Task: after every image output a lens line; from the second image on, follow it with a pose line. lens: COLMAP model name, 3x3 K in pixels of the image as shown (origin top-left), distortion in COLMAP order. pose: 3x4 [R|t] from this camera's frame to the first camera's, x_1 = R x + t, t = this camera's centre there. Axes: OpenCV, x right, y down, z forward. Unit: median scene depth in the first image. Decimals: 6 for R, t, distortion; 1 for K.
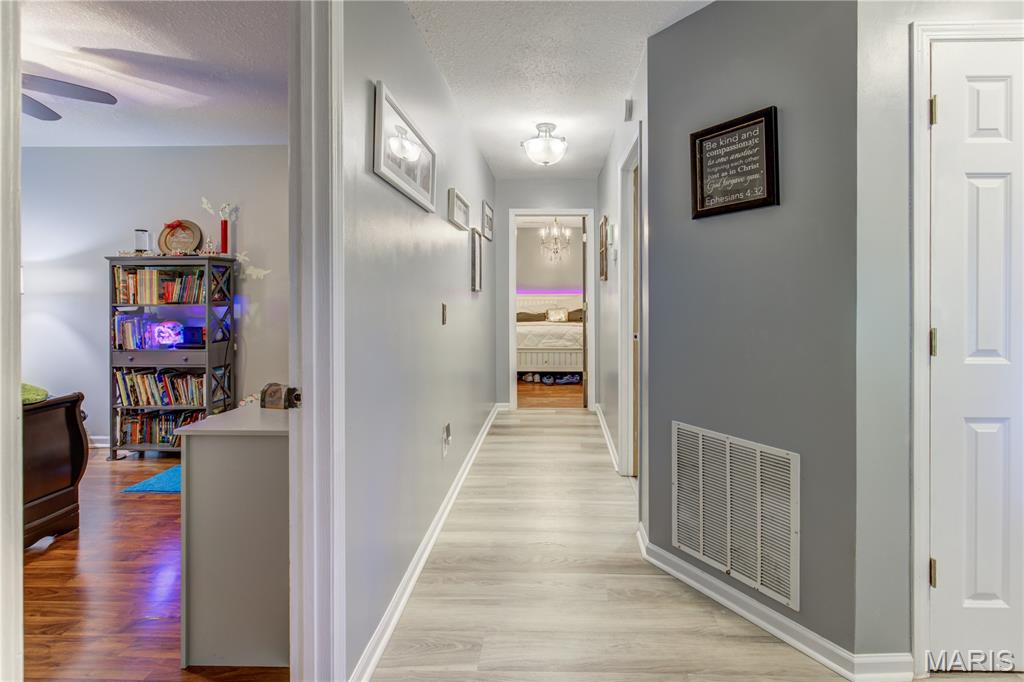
lens RADIAL K [[449.8, 0, 528.8], [0, 449.8, 292.9], [0, 0, 1]] dist [-0.009882, 0.000665]
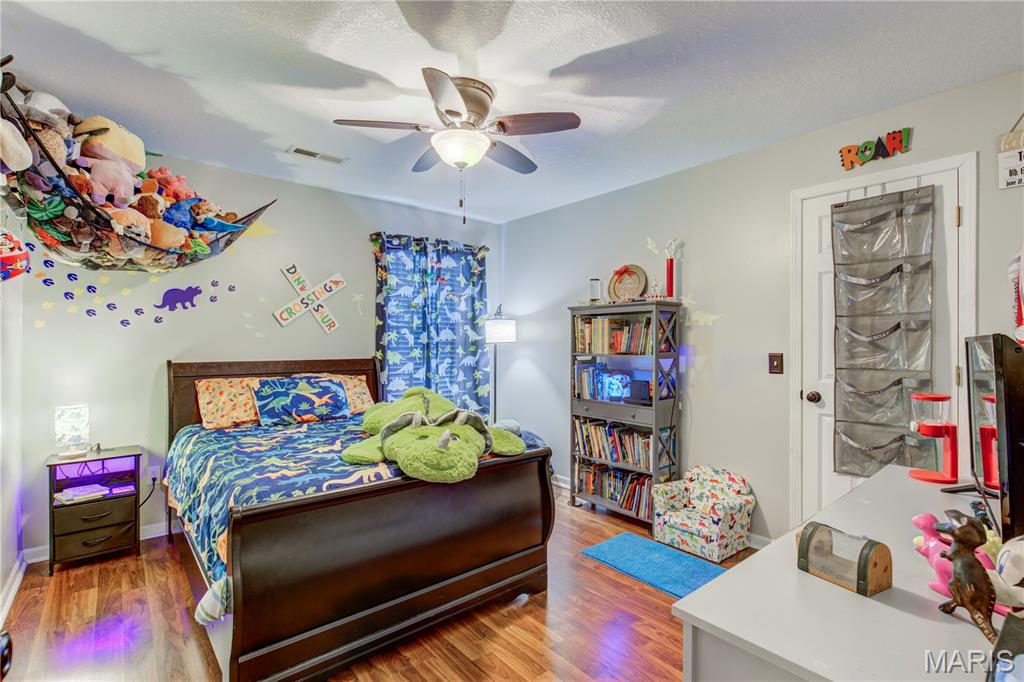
lens RADIAL K [[488.7, 0, 514.4], [0, 488.7, 341.4], [0, 0, 1]] dist [-0.000901, -0.000098]
pose [[0.649591, 0.002943, -0.760278, -0.164958], [-0.004505, 0.999990, 0.000021, -0.001493], [0.760270, 0.003412, 0.649598, 0.166287]]
